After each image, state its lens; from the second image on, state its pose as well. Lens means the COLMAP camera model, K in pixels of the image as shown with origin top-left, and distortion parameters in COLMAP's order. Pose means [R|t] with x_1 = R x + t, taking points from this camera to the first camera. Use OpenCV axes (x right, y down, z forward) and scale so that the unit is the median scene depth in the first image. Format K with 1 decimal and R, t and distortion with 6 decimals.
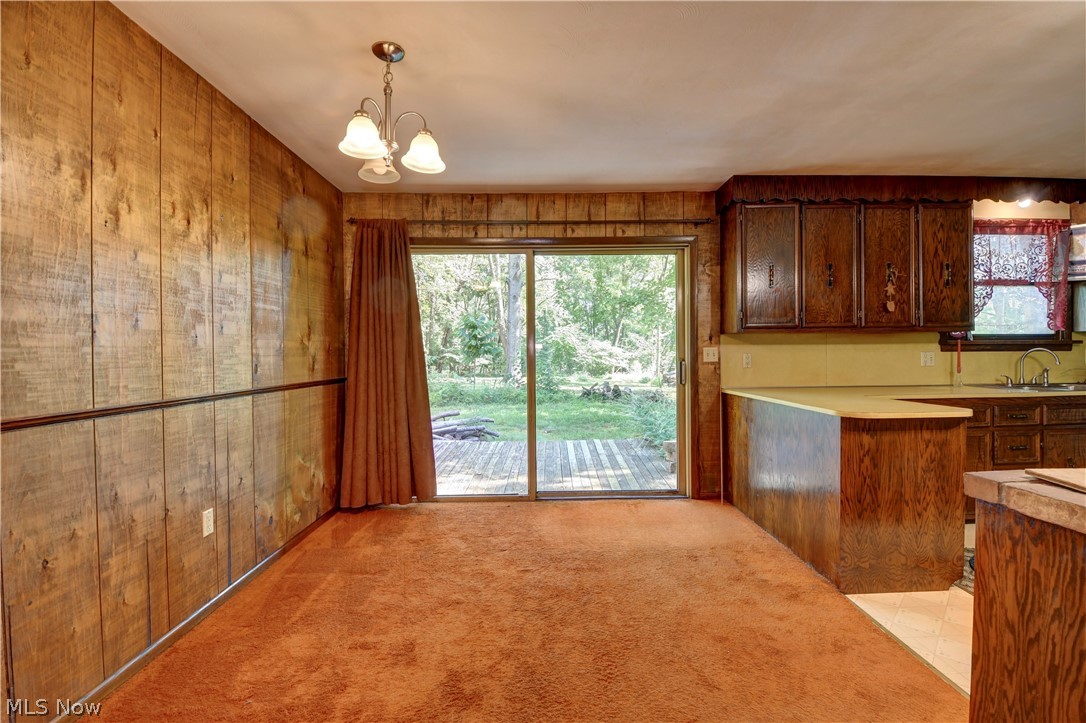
lens RADIAL K [[484.3, 0, 543.0], [0, 484.3, 361.5], [0, 0, 1]] dist [0.023828, -0.021107]
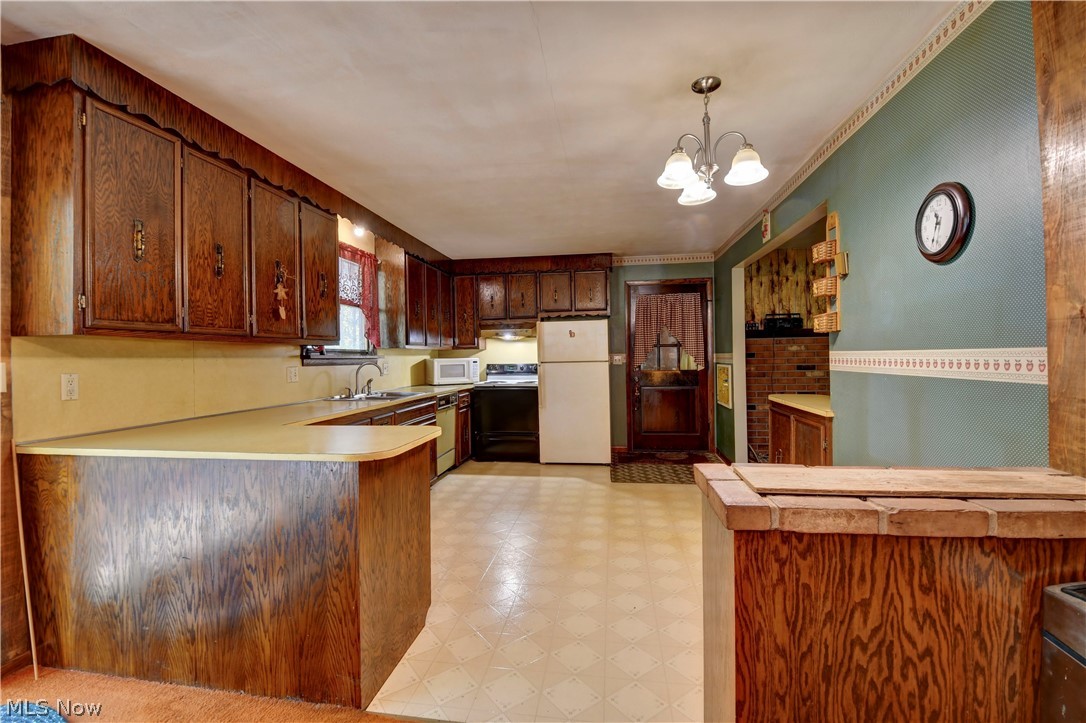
lens RADIAL K [[473.5, 0, 547.0], [0, 473.5, 358.1], [0, 0, 1]] dist [0.010123, -0.019540]
pose [[0.151854, 0.005675, 0.988387, -0.016137], [0.027546, 0.999571, -0.009971, -0.014447], [-0.988019, 0.028741, 0.151632, 0.404088]]
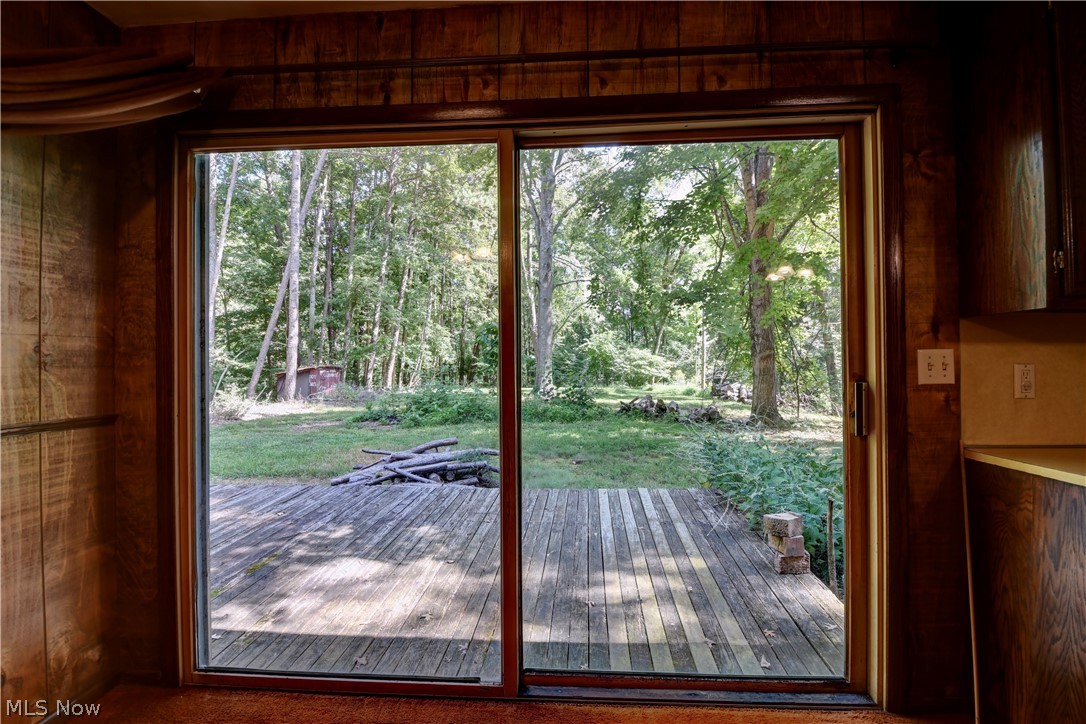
lens RADIAL K [[473.5, 0, 547.0], [0, 473.5, 358.6], [0, 0, 1]] dist [0.010123, -0.019540]
pose [[0.997428, 0.000860, -0.071669, 0.042999], [-0.002610, 0.999701, -0.024329, -0.010582], [0.071627, 0.024453, 0.997132, 0.586866]]
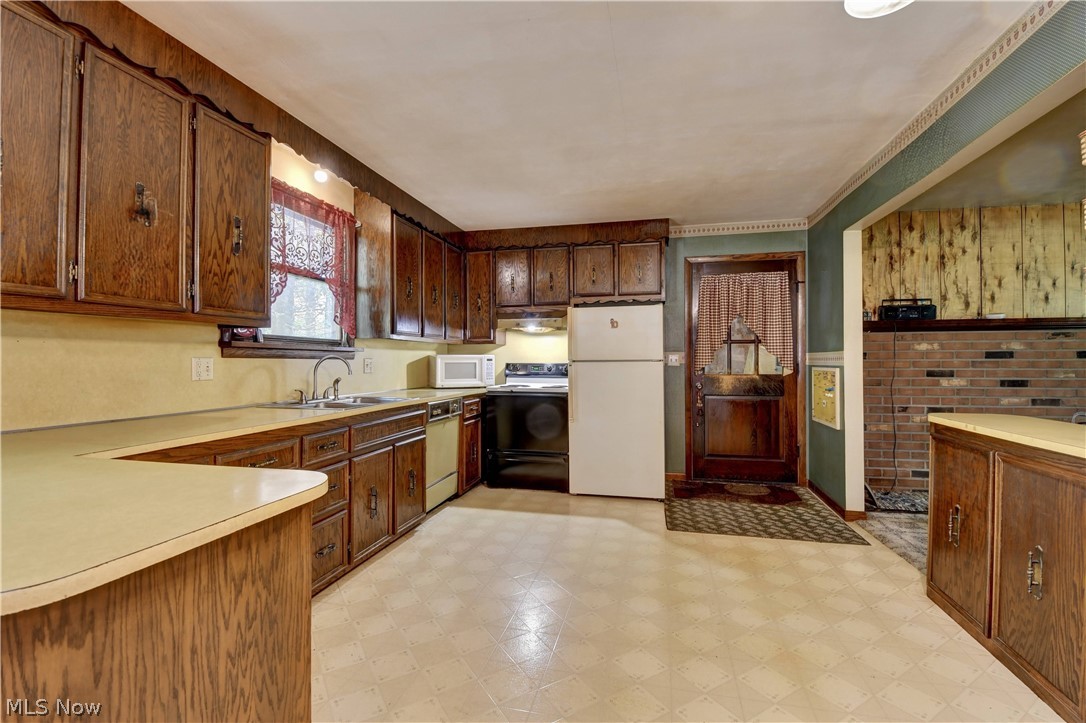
lens RADIAL K [[473.5, 0, 547.0], [0, 473.5, 358.1], [0, 0, 1]] dist [0.010123, -0.019540]
pose [[0.240301, 0.018939, 0.970514, 0.310747], [0.012211, 0.999672, -0.022531, 0.000075], [-0.970622, 0.017265, 0.239991, 0.434038]]
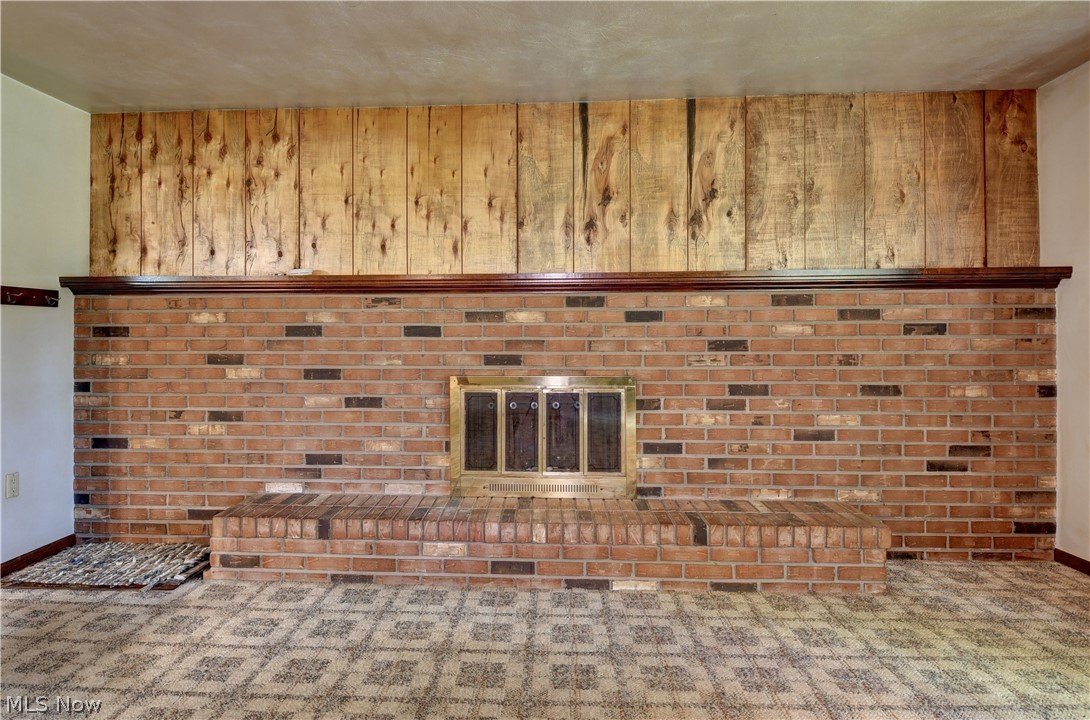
lens RADIAL K [[568.1, 0, 543.4], [0, 568.1, 332.6], [0, 0, 1]] dist [0.001129, -0.002022]
pose [[0.063661, 0.020030, 0.997771, 0.736926], [0.012885, 0.999699, -0.020890, 0.005696], [-0.997888, 0.014186, 0.063383, -0.647182]]
